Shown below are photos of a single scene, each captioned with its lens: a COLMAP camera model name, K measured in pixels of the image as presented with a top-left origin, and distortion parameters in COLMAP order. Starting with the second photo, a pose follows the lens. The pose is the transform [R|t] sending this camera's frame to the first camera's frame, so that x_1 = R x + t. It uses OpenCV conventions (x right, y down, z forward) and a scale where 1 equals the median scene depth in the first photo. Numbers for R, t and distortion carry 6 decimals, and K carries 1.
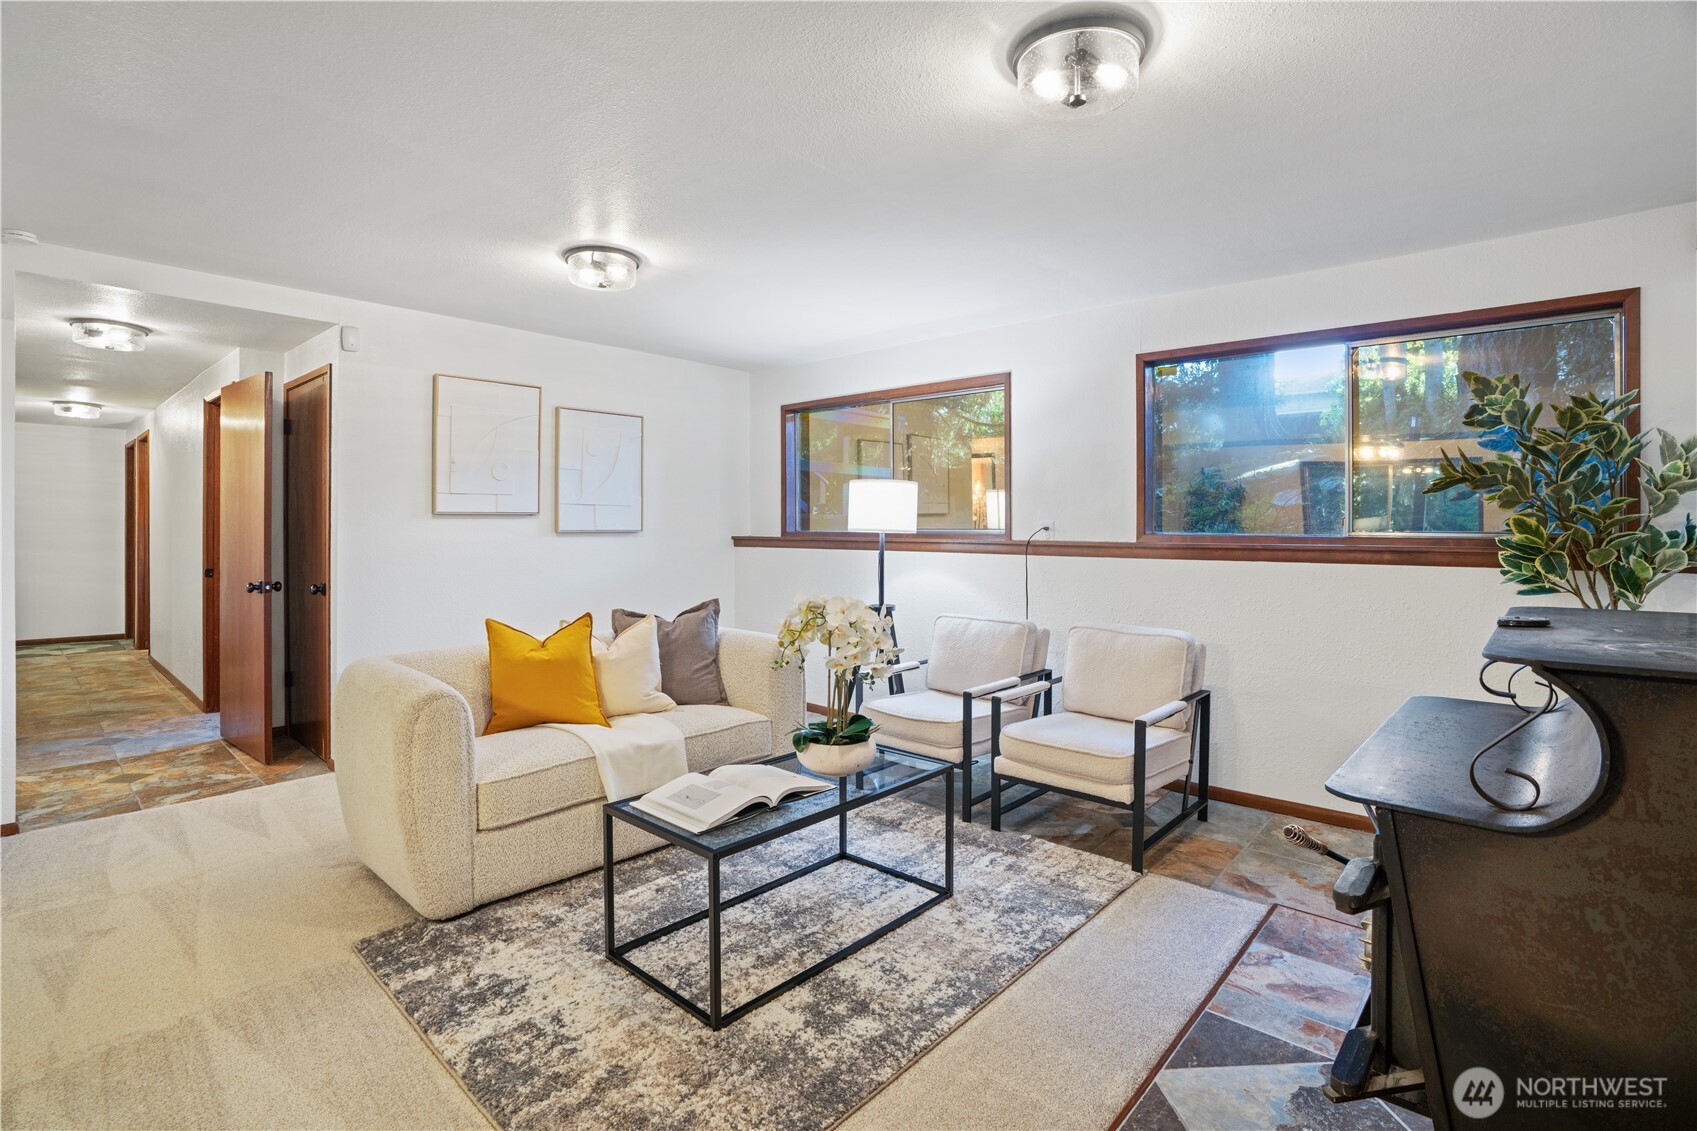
lens RADIAL K [[769.7, 0, 848.5], [0, 769.7, 565.5], [0, 0, 1]] dist [-0.018199, 0.000049]
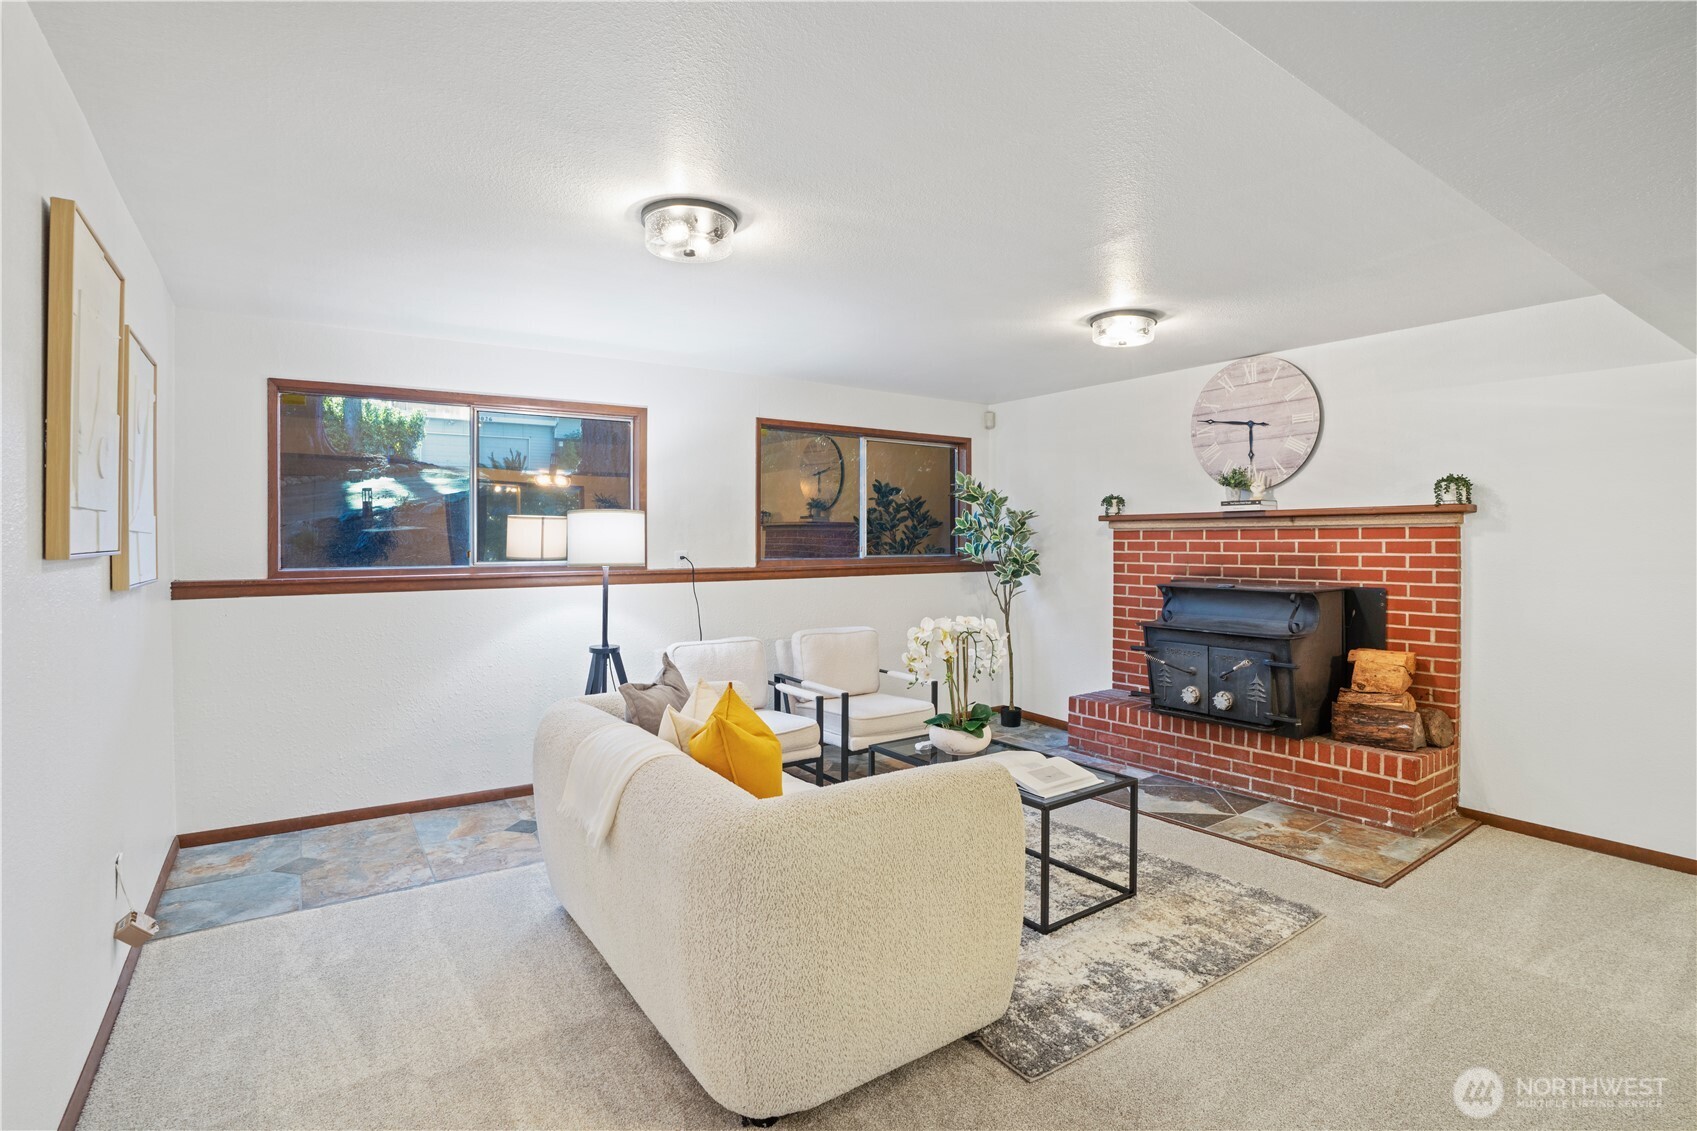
lens RADIAL K [[821.0, 0, 853.7], [0, 821.0, 546.5], [0, 0, 1]] dist [0.000447, 0.000039]
pose [[0.216125, -0.003756, 0.976358, -1.580887], [0.061265, 0.998074, -0.009722, -0.071728], [-0.974442, 0.061918, 0.215939, 0.983975]]
